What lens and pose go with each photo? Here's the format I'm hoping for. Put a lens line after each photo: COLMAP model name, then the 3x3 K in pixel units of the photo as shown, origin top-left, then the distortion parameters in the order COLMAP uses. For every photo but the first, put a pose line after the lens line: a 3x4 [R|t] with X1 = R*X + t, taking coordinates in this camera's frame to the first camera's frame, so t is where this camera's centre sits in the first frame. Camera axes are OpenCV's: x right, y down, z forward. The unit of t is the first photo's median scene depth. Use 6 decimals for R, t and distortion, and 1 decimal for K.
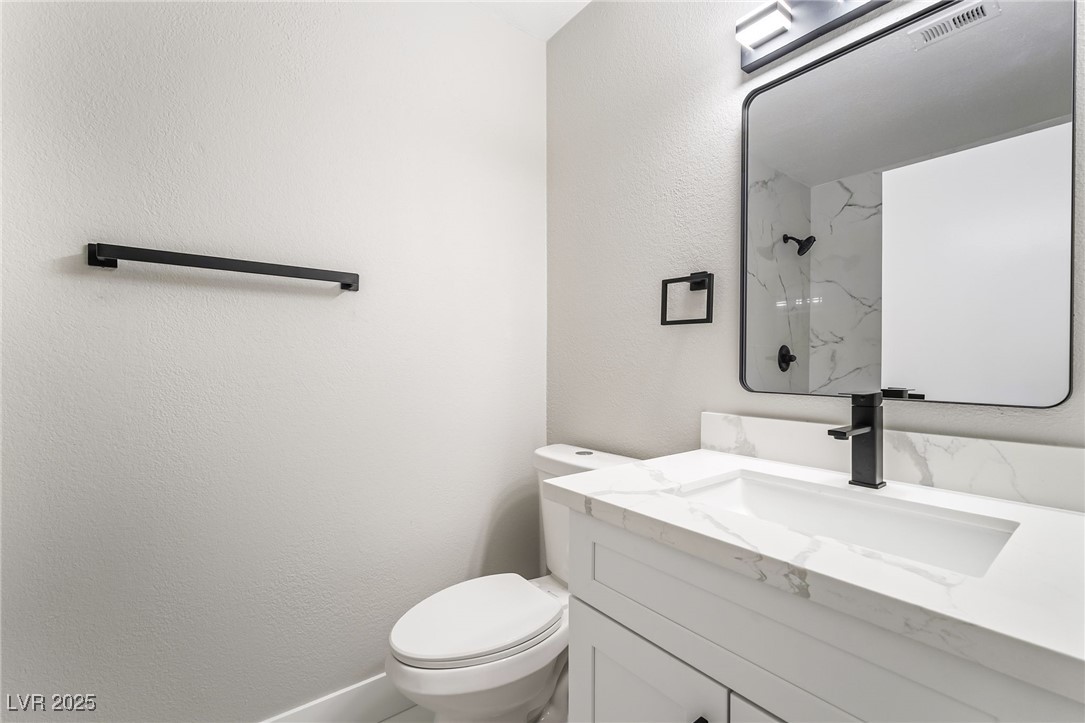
lens RADIAL K [[459.2, 0, 521.9], [0, 459.2, 363.1], [0, 0, 1]] dist [-0.001815, 0.000448]
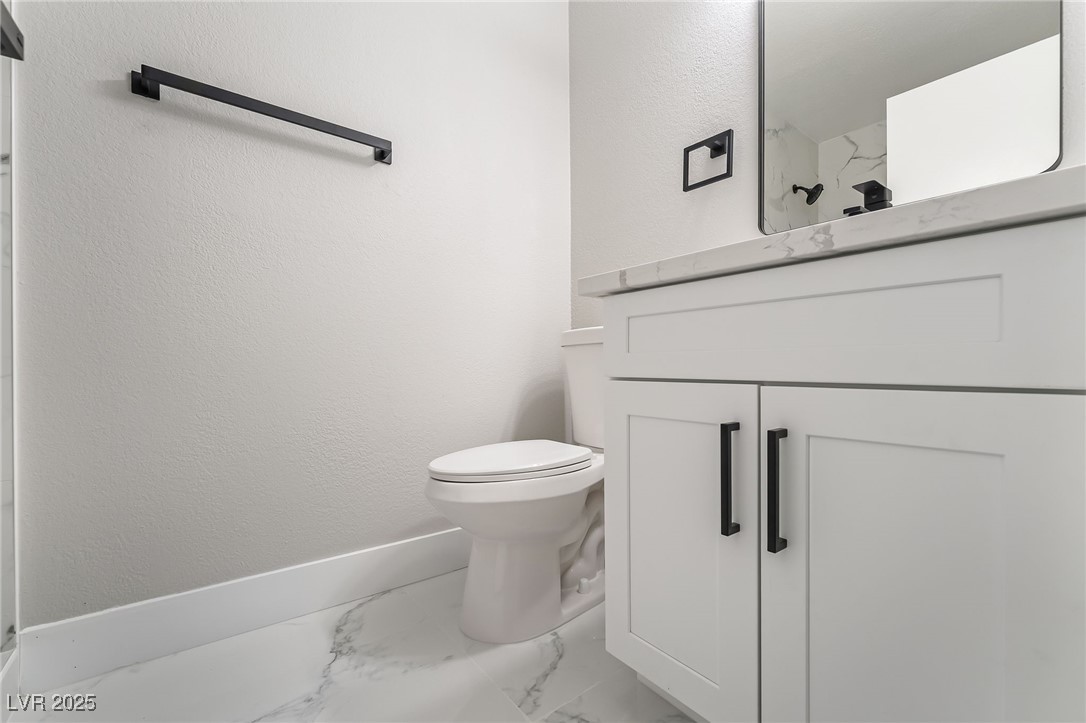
lens RADIAL K [[453.1, 0, 548.6], [0, 453.1, 369.4], [0, 0, 1]] dist [-0.001587, -0.000455]
pose [[0.999619, -0.006006, 0.026954, -0.036036], [0.006010, 0.999982, -0.000066, 0.329306], [-0.026953, 0.000228, 0.999637, -0.027851]]
